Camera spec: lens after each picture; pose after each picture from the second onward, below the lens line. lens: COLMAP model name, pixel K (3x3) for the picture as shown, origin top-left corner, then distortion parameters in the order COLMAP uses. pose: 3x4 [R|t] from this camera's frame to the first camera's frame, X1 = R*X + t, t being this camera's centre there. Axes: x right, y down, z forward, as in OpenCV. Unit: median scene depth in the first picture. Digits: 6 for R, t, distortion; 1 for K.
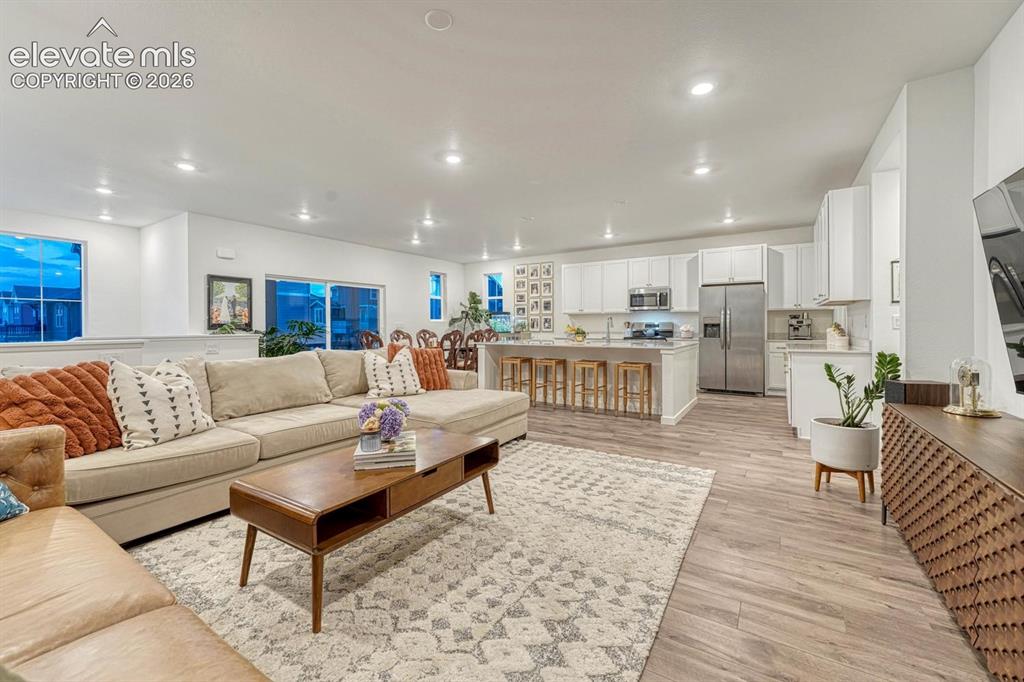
lens RADIAL K [[428.5, 0, 506.0], [0, 428.5, 328.7], [0, 0, 1]] dist [-0.012920, 0.001661]
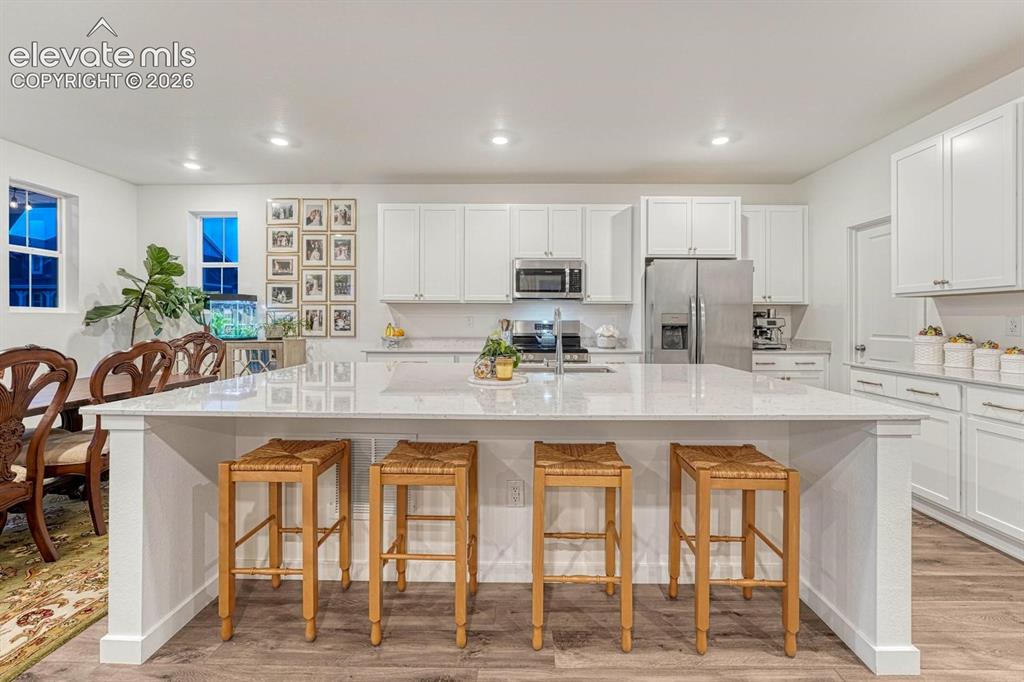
lens RADIAL K [[428.5, 0, 524.9], [0, 428.5, 320.6], [0, 0, 1]] dist [-0.012920, 0.001661]
pose [[0.836069, 0.006788, 0.548583, -0.001174], [-0.004042, 0.999973, -0.006213, -0.011813], [-0.548610, 0.002978, 0.836073, 0.574736]]
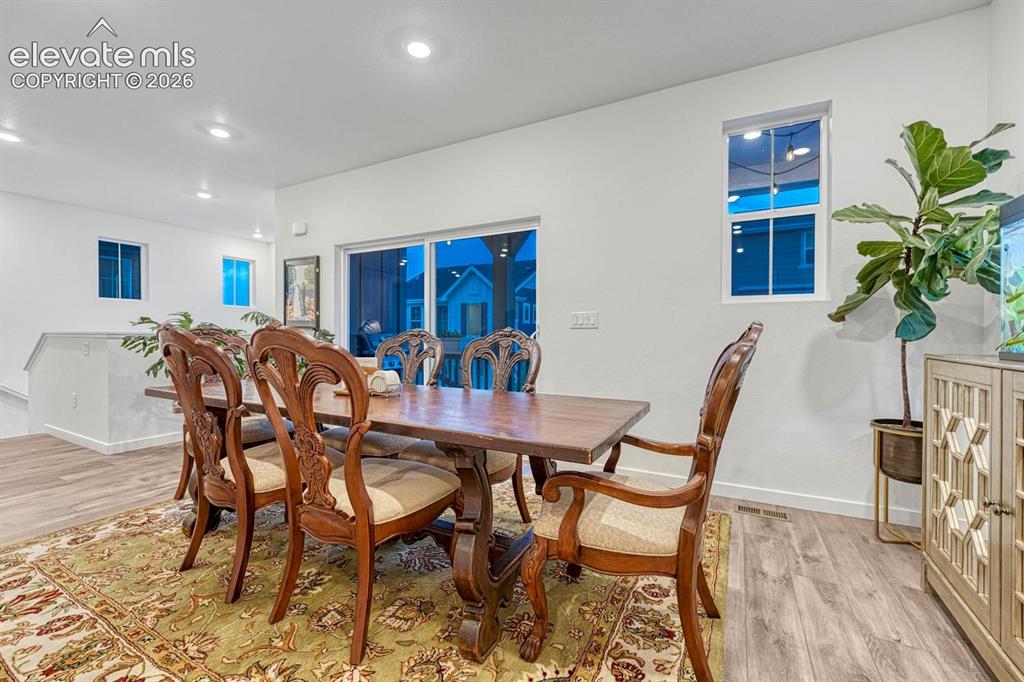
lens RADIAL K [[428.5, 0, 516.7], [0, 428.5, 337.0], [0, 0, 1]] dist [-0.012920, 0.001661]
pose [[0.093591, 0.006765, -0.995588, 0.118325], [-0.012134, 0.999910, 0.005654, 0.007045], [0.995537, 0.011551, 0.093665, 1.089134]]
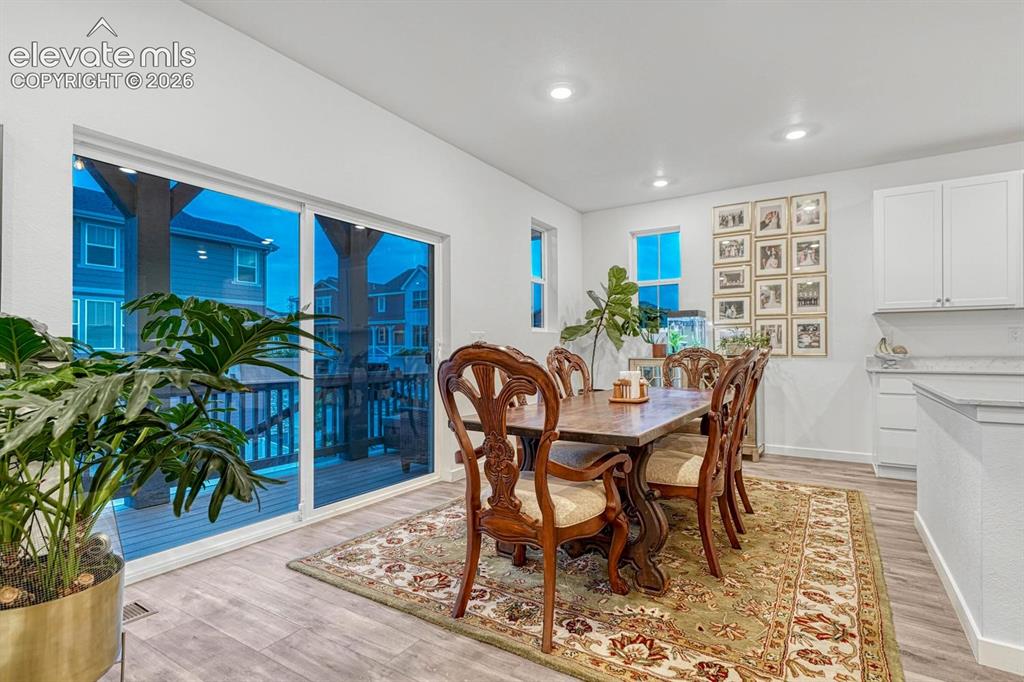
lens RADIAL K [[507.4, 0, 507.7], [0, 507.4, 345.0], [0, 0, 1]] dist [0.000201, 0.000532]
pose [[0.999925, 0.002386, 0.012000, -0.269424], [-0.002201, 0.999879, -0.015370, 0.007082], [-0.012035, 0.015342, 0.999810, 0.617166]]
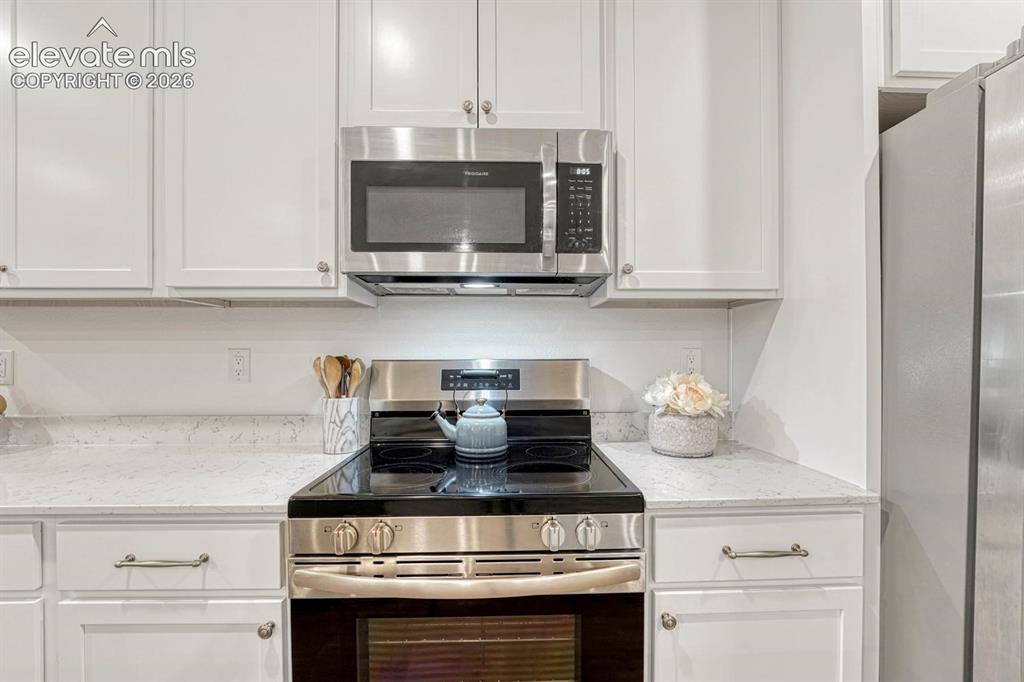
lens RADIAL K [[428.5, 0, 513.8], [0, 428.5, 358.6], [0, 0, 1]] dist [-0.012920, 0.001661]
pose [[0.821109, 0.003552, 0.570761, 0.271722], [0.001921, 0.999958, -0.008987, -0.014627], [-0.570769, 0.008475, 0.821067, 0.915272]]
